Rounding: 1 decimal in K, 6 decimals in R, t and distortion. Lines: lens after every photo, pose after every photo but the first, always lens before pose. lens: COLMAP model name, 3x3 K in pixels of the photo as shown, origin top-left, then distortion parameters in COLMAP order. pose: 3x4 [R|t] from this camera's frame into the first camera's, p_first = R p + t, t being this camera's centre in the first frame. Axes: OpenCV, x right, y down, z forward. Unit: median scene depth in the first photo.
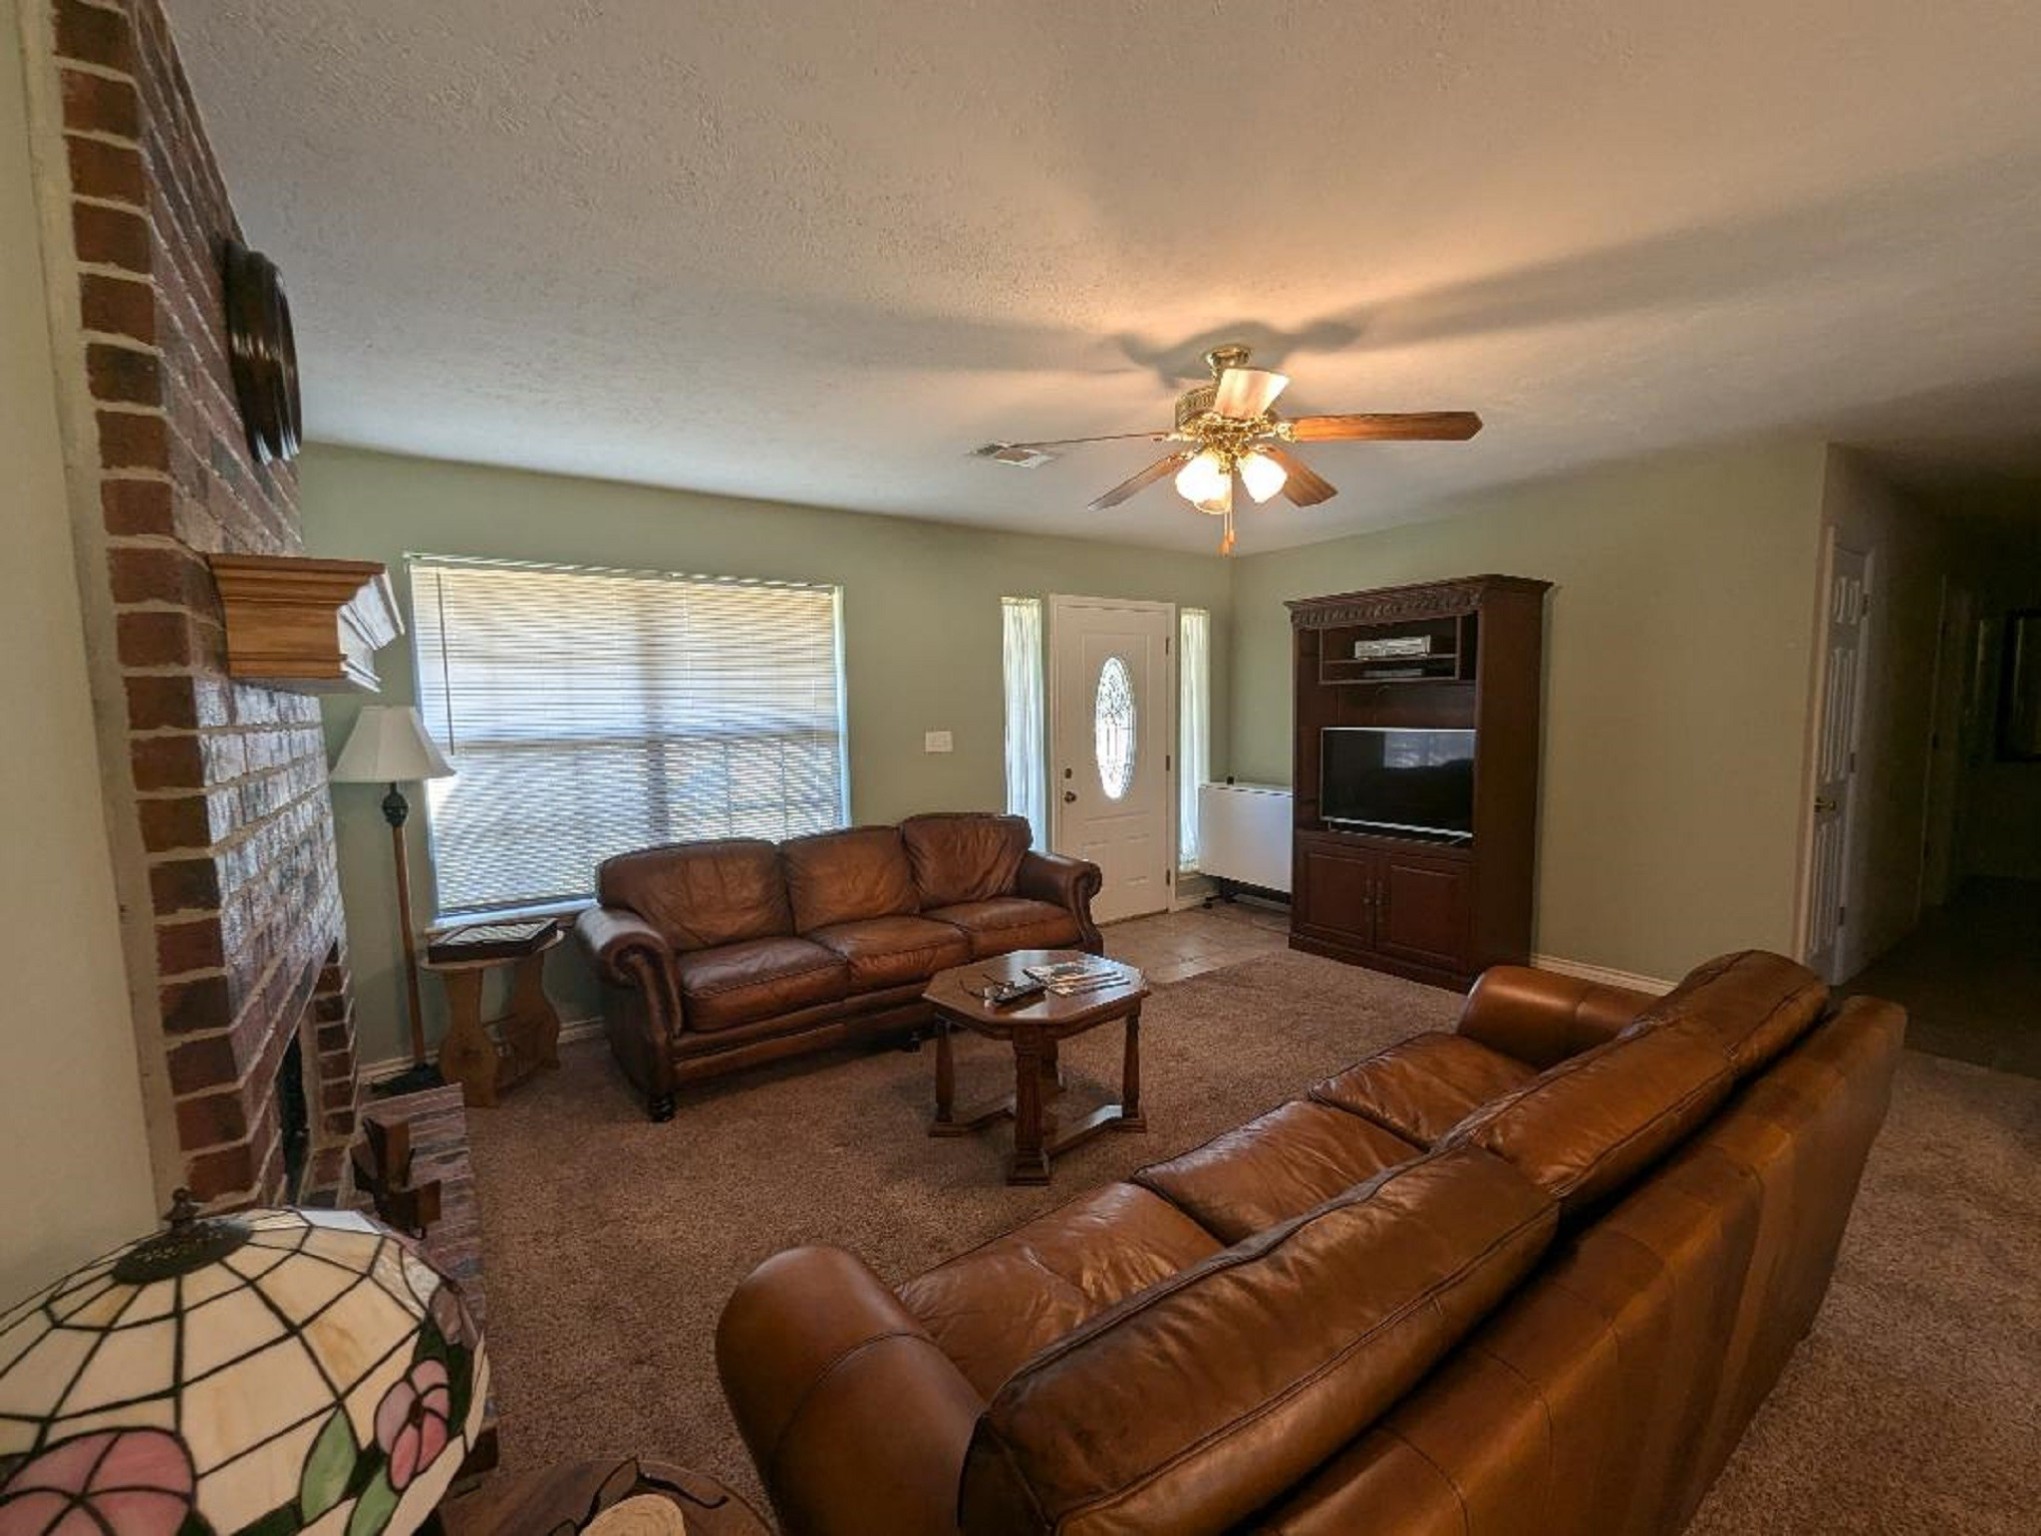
lens RADIAL K [[849.5, 0, 1032.8], [0, 849.5, 779.2], [0, 0, 1]] dist [0.003491, -0.001954]
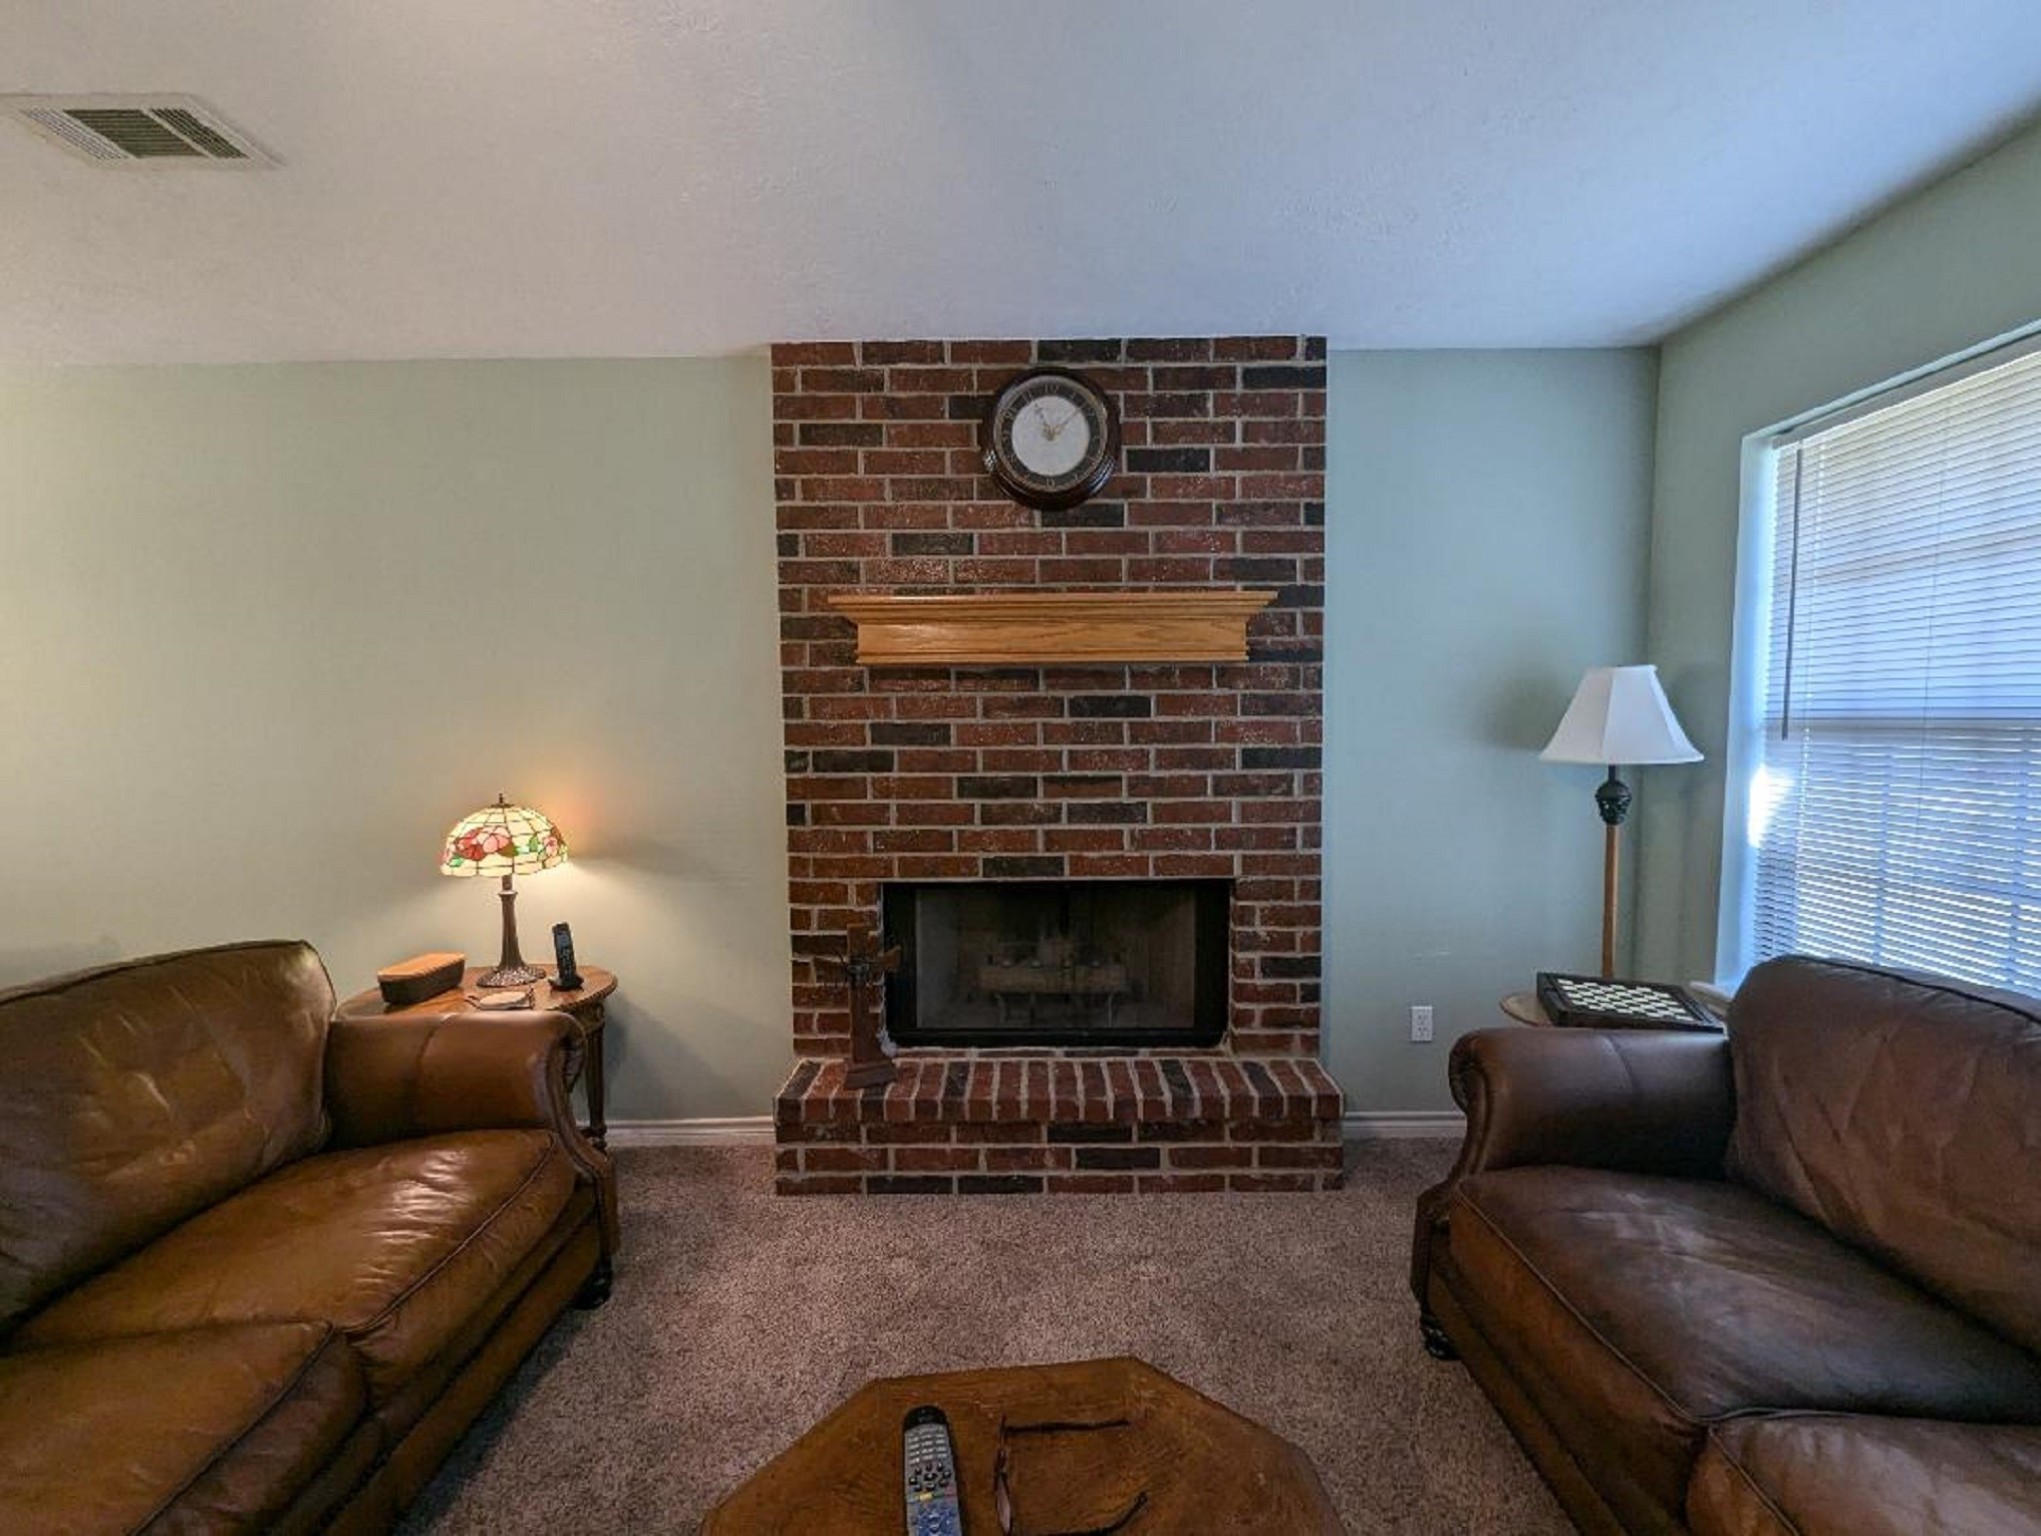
lens RADIAL K [[849.5, 0, 1032.4], [0, 849.5, 784.4], [0, 0, 1]] dist [0.003491, -0.001954]
pose [[-0.572956, 0.087088, -0.814946, 0.176468], [-0.051449, 0.988556, 0.141812, -0.061086], [0.817969, 0.123180, -0.561919, 0.996827]]
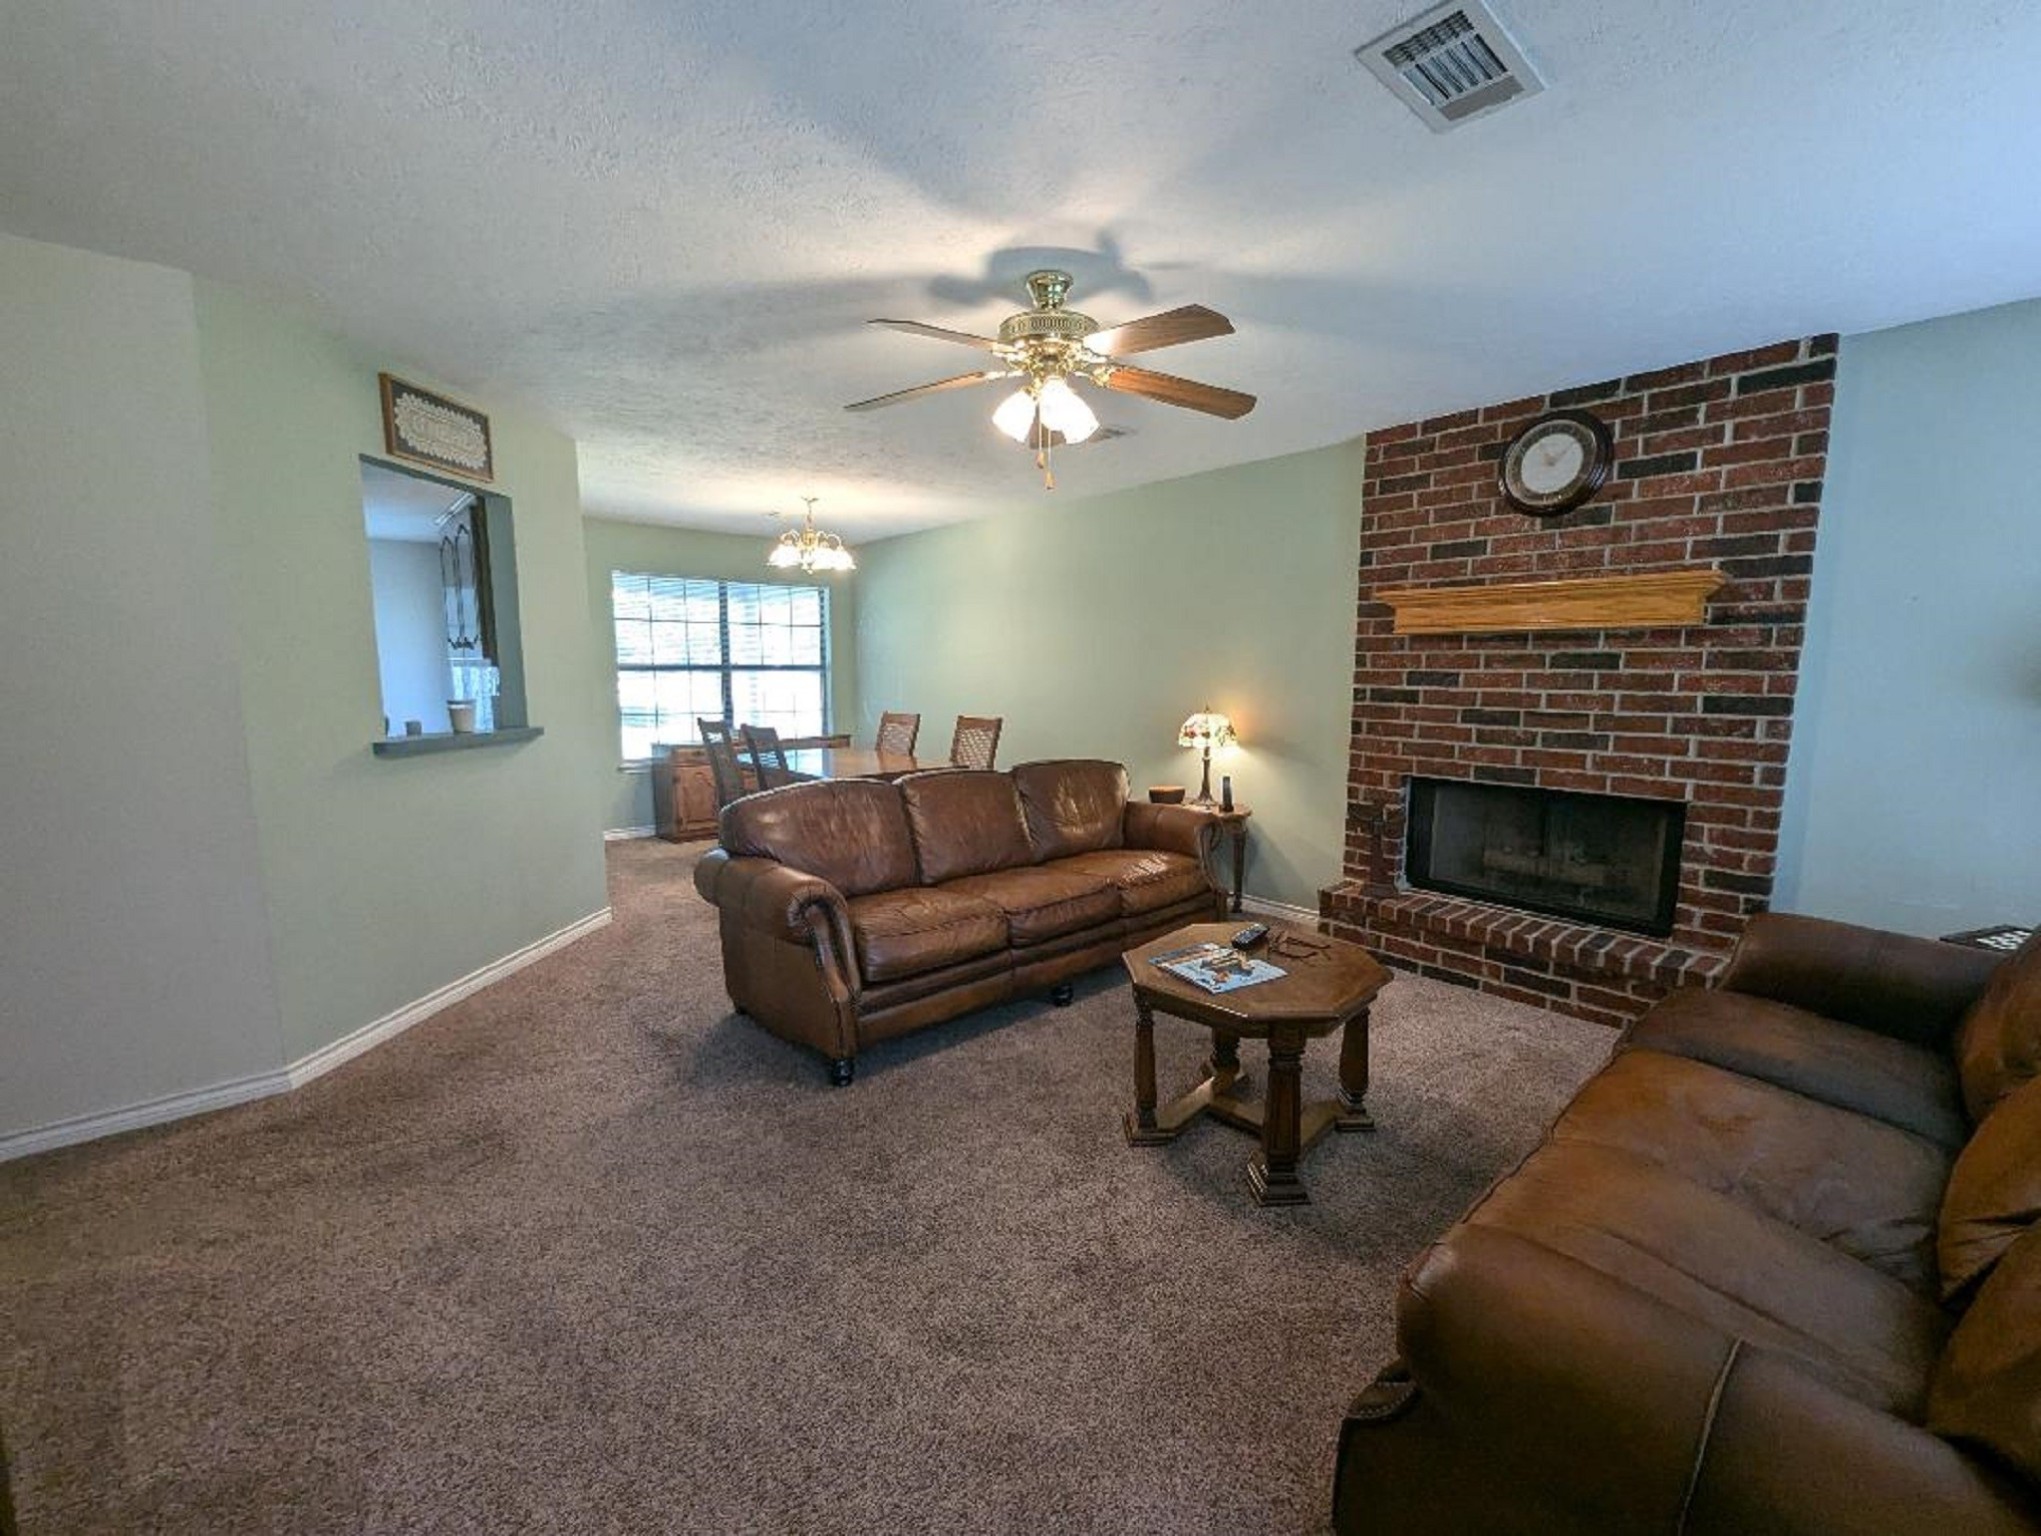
lens RADIAL K [[849.5, 0, 1045.2], [0, 849.5, 779.8], [0, 0, 1]] dist [0.003491, -0.001954]
pose [[-0.992456, 0.031659, -0.118444, 0.278165], [0.004927, 0.975604, 0.219483, -0.115844], [0.122503, 0.217244, -0.968400, 1.577244]]
